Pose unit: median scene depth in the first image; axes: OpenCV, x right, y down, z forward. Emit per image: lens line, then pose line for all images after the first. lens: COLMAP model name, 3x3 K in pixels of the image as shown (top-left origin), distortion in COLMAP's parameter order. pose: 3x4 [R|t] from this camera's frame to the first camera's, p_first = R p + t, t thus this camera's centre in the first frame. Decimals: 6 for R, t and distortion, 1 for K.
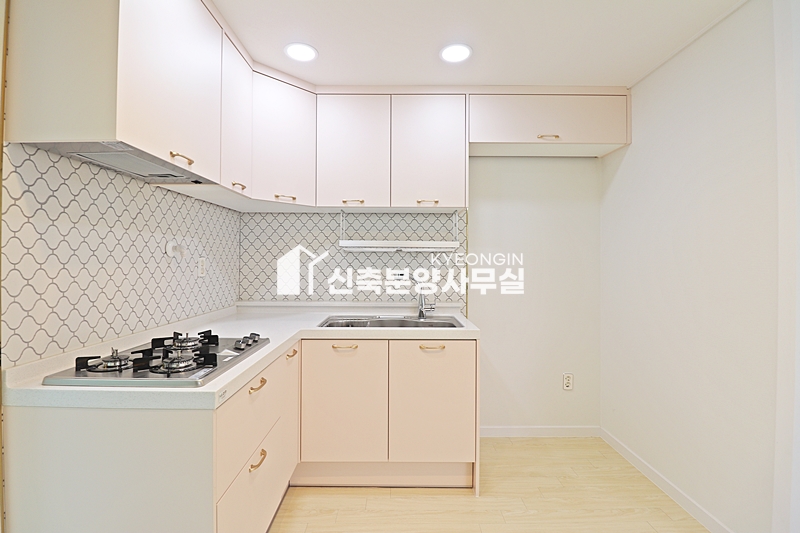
lens RADIAL K [[368.0, 0, 397.7], [0, 368.0, 257.8], [0, 0, 1]] dist [0.001099, -0.014594]
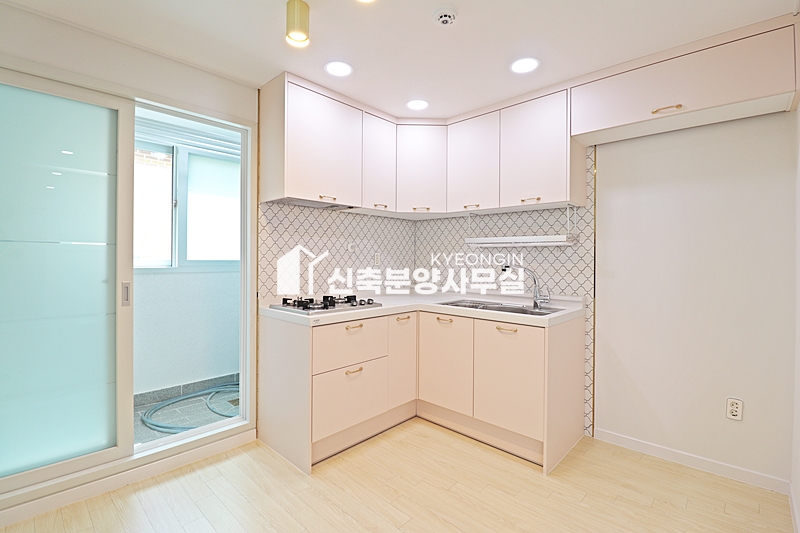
lens RADIAL K [[368.0, 0, 397.7], [0, 368.0, 257.8], [0, 0, 1]] dist [0.001099, -0.014594]
pose [[0.723594, 0.000083, -0.690226, 0.543441], [0.001861, 0.999996, 0.002071, 0.015396], [0.690224, -0.002783, 0.723591, -0.052621]]
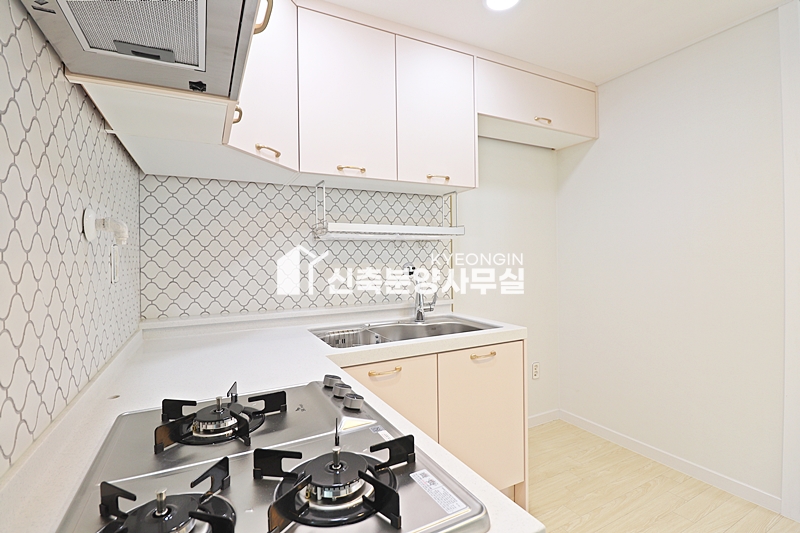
lens RADIAL K [[372.8, 0, 397.2], [0, 372.8, 258.0], [0, 0, 1]] dist [0.000383, -0.015351]
pose [[0.890107, -0.017112, 0.455430, -0.376265], [0.014130, 0.999851, 0.009953, 0.015682], [-0.455532, -0.002424, 0.890216, 0.305089]]
